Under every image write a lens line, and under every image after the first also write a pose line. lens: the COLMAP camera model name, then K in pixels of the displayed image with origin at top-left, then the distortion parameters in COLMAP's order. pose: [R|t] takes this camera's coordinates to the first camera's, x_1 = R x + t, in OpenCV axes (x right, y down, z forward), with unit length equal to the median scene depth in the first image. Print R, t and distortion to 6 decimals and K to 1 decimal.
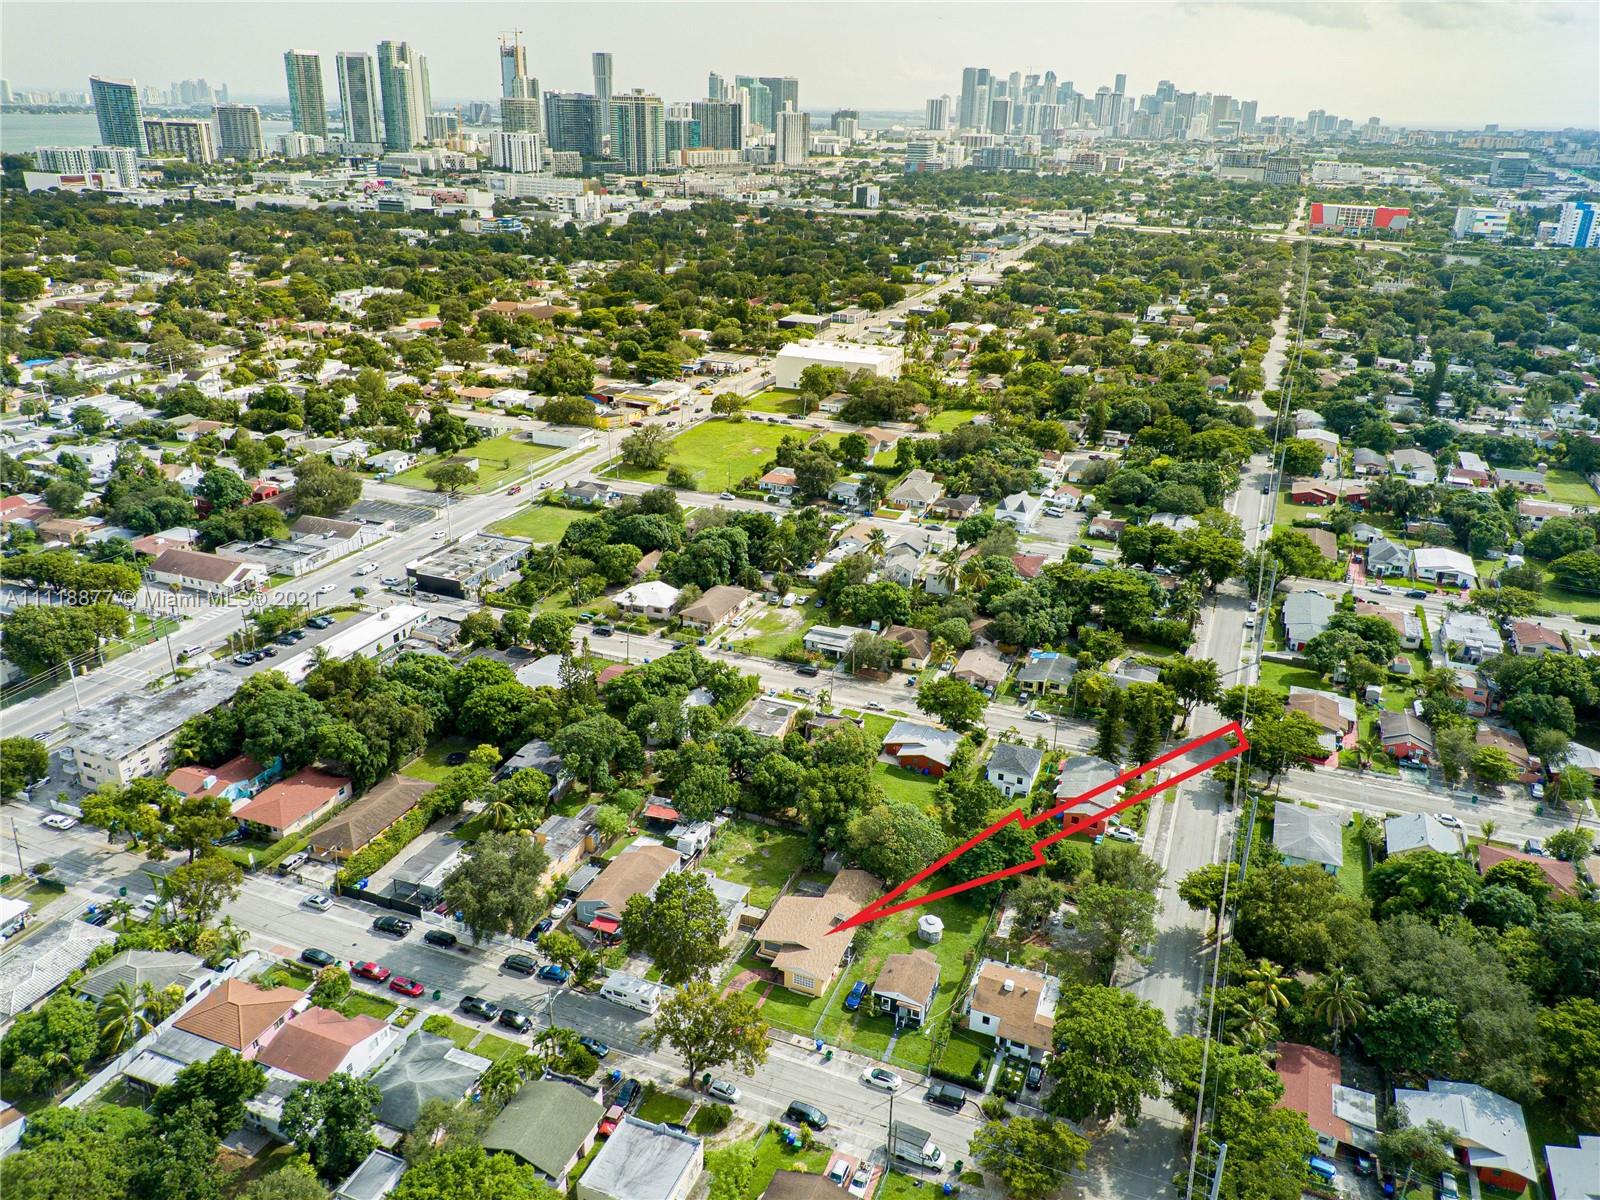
lens RADIAL K [[1203.7, 0, 799.2], [0, 1203.7, 596.7], [0, 0, 1]] dist [0.026661, -0.008710]
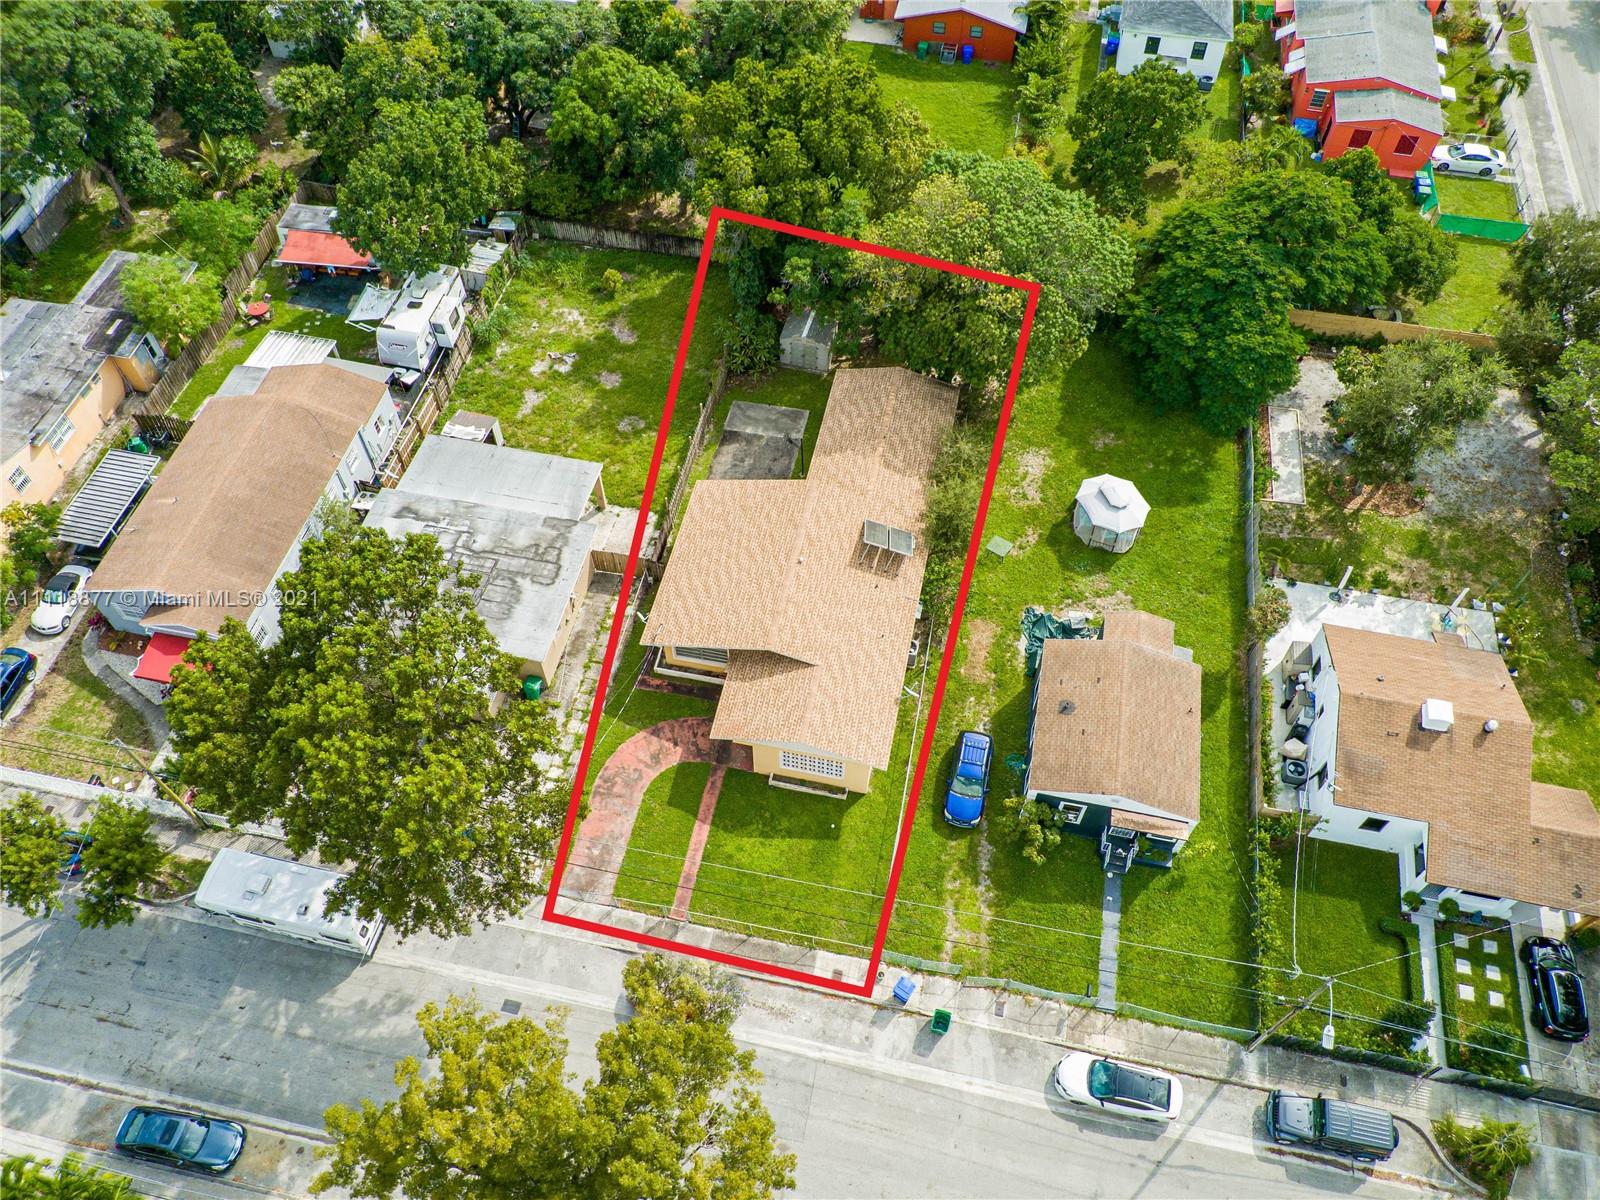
lens RADIAL K [[1203.7, 0, 803.1], [0, 1203.7, 597.5], [0, 0, 1]] dist [0.026661, -0.008710]
pose [[0.984046, -0.153344, 0.090221, -0.018686], [0.081777, 0.840192, 0.536087, 0.083199], [-0.158009, -0.520156, 0.839328, 0.628174]]
